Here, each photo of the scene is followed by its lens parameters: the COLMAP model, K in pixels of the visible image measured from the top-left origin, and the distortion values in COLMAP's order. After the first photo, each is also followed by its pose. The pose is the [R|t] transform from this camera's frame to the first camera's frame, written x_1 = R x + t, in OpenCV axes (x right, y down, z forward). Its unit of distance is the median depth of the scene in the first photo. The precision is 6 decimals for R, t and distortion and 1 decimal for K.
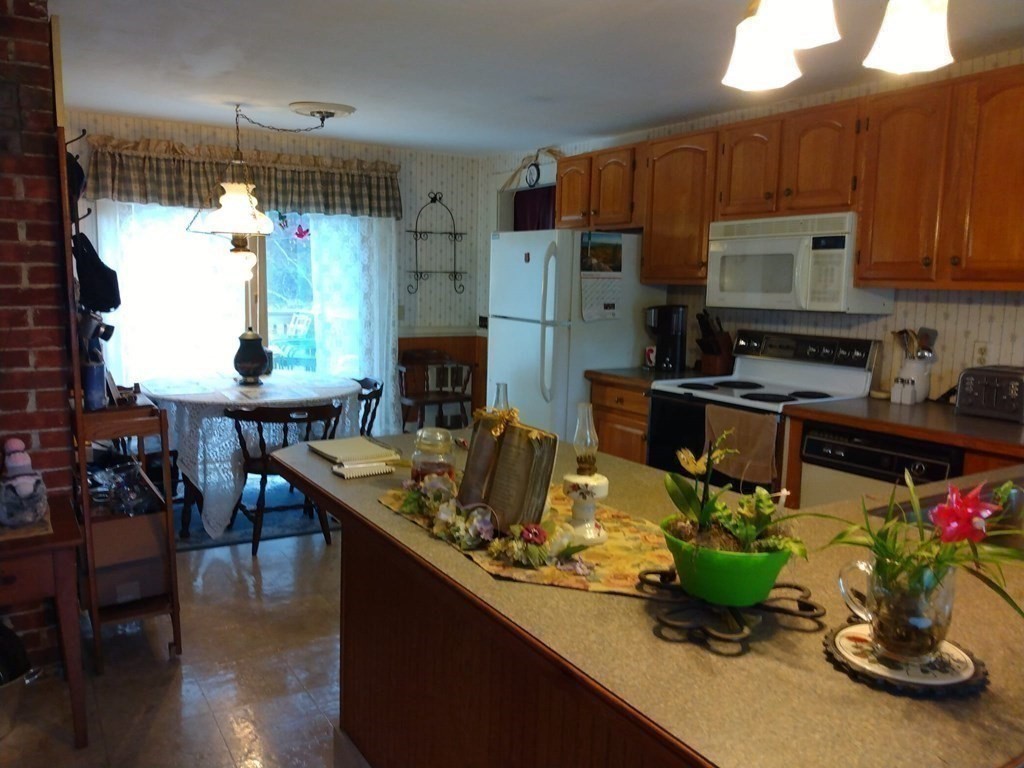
lens RADIAL K [[806.1, 0, 507.6], [0, 806.1, 385.9], [0, 0, 1]] dist [0.033095, -0.034088]
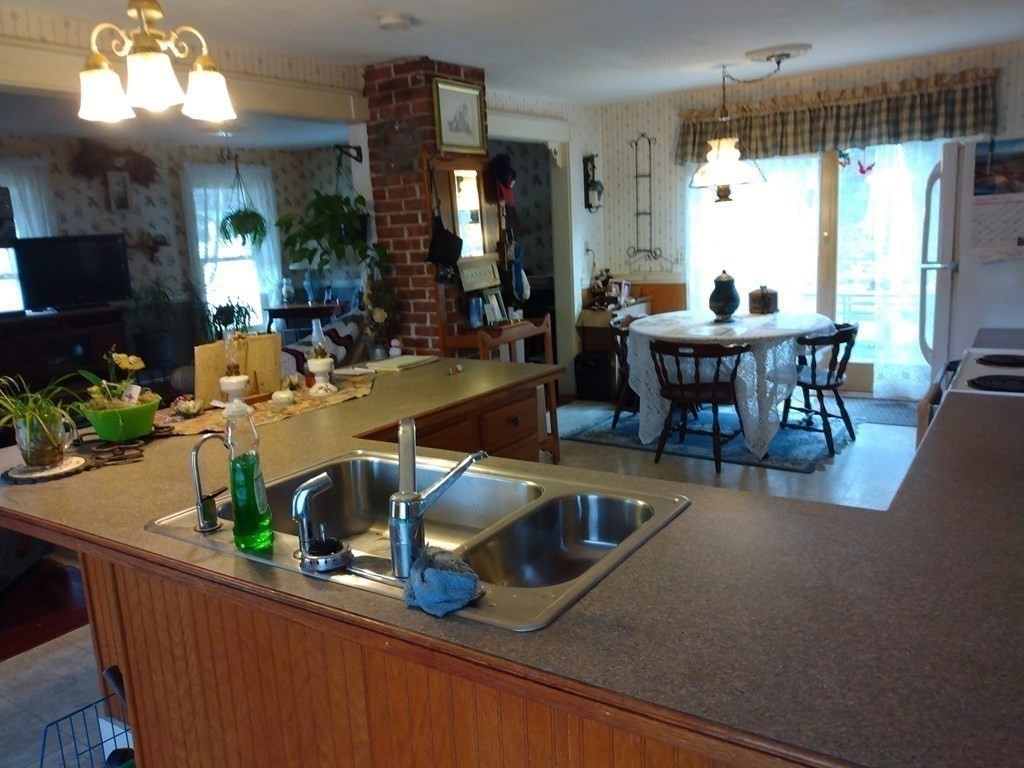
lens RADIAL K [[806.1, 0, 495.3], [0, 806.1, 379.4], [0, 0, 1]] dist [0.033095, -0.034088]
pose [[0.412411, 0.126621, -0.902156, 0.481953], [-0.057704, 0.991936, 0.112843, -0.026781], [0.909169, 0.005521, 0.416391, 0.216991]]
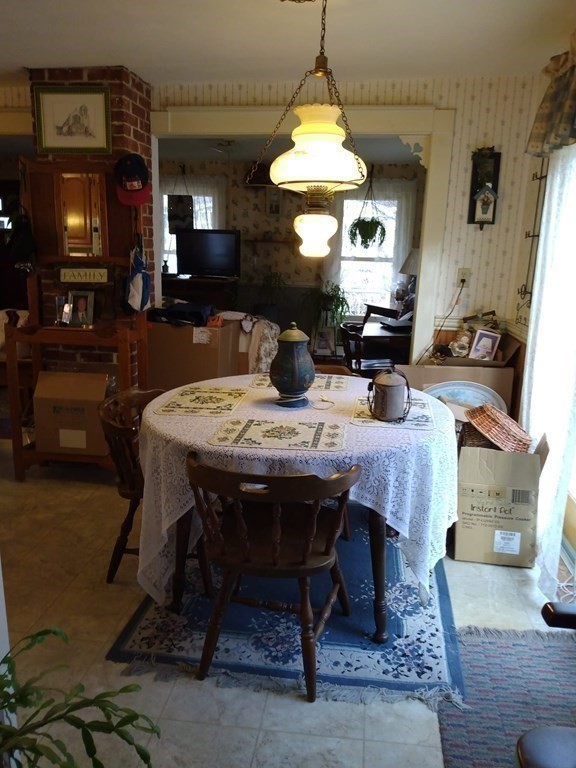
lens RADIAL K [[604.6, 0, 284.6], [0, 604.6, 373.9], [0, 0, 1]] dist [0.033095, -0.034088]
pose [[-0.644417, 0.118614, -0.755419, 0.073112], [-0.145783, 0.950720, 0.273642, -0.146866], [0.750650, 0.286466, -0.595367, 1.118277]]
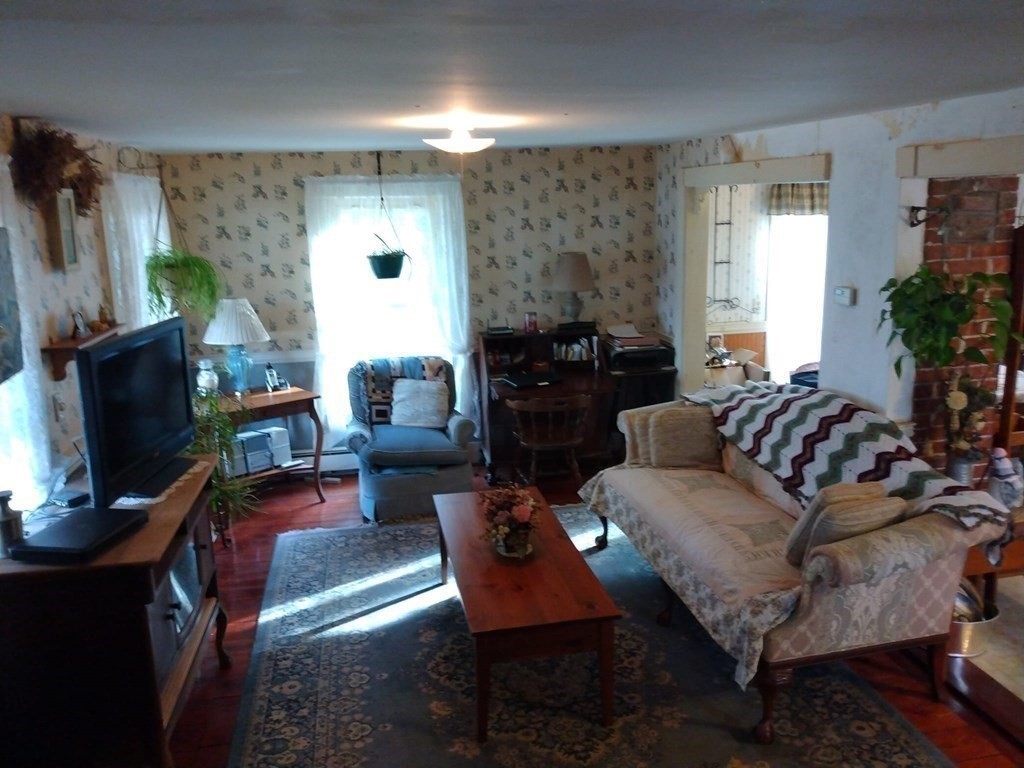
lens RADIAL K [[806.1, 0, 514.8], [0, 806.1, 390.1], [0, 0, 1]] dist [0.033095, -0.034088]
pose [[0.935279, 0.033753, -0.352298, -0.410966], [0.001001, 0.995186, 0.098003, -0.080847], [0.353910, -0.092012, 0.930743, -0.283766]]
